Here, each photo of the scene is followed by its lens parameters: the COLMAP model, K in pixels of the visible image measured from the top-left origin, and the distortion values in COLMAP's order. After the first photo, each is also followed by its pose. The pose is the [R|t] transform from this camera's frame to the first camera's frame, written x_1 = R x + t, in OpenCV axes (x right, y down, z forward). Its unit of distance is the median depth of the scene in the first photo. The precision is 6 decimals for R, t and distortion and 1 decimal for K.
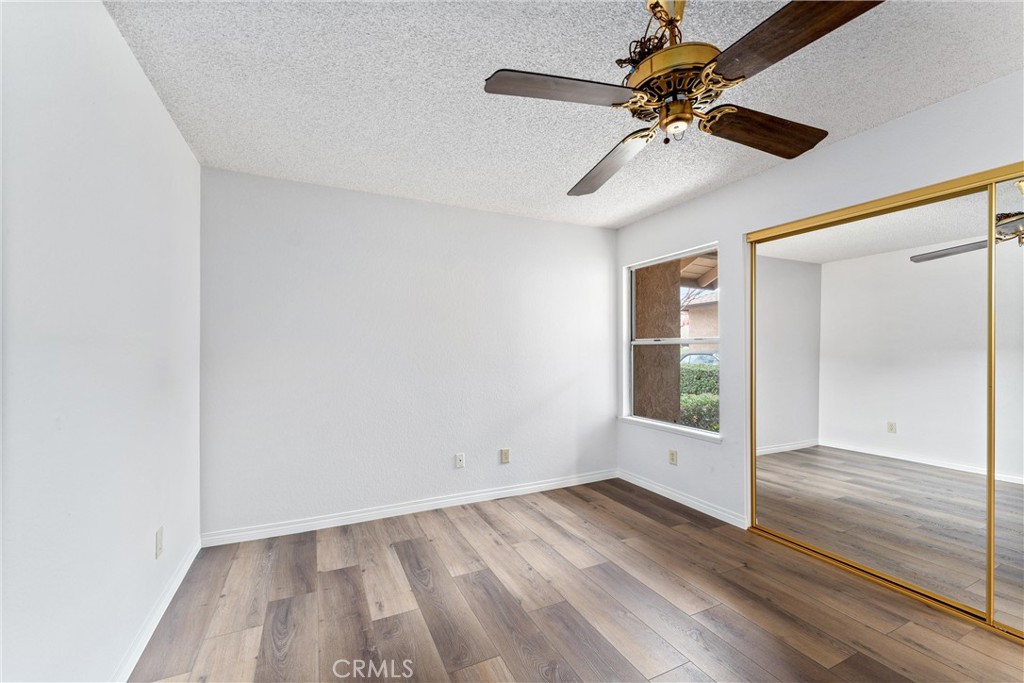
lens RADIAL K [[418.0, 0, 506.2], [0, 418.0, 346.3], [0, 0, 1]] dist [0.001666, -0.000240]
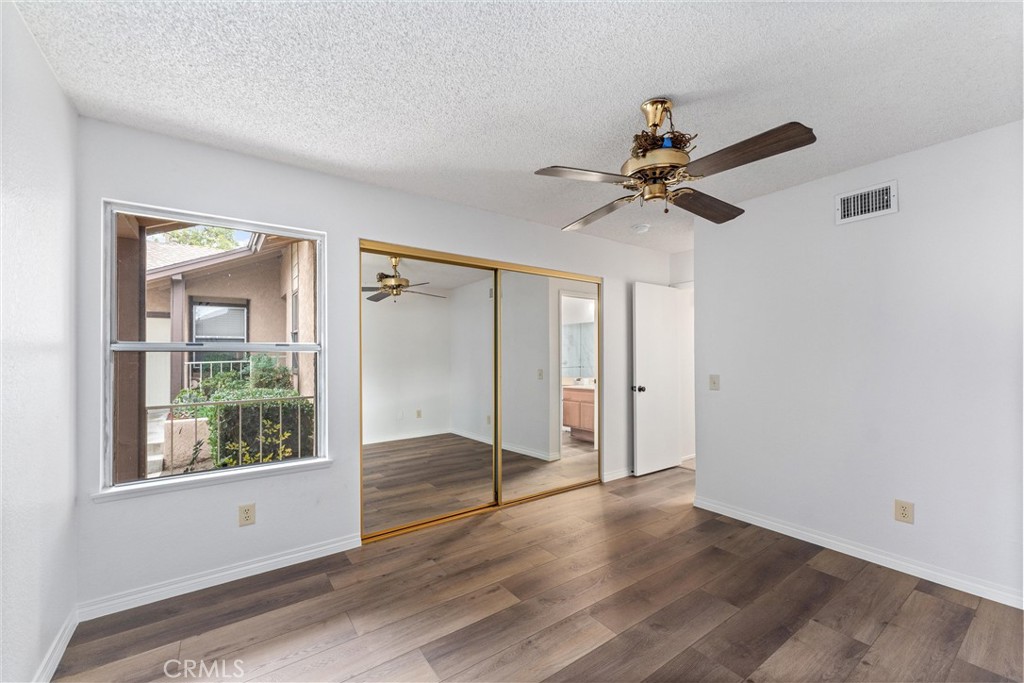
lens RADIAL K [[418.0, 0, 504.9], [0, 418.0, 349.1], [0, 0, 1]] dist [0.001666, -0.000240]
pose [[-0.179913, 0.011701, 0.983613, -0.422673], [-0.002576, 0.999920, -0.012366, -0.002190], [-0.983679, -0.004758, -0.179869, 0.821829]]
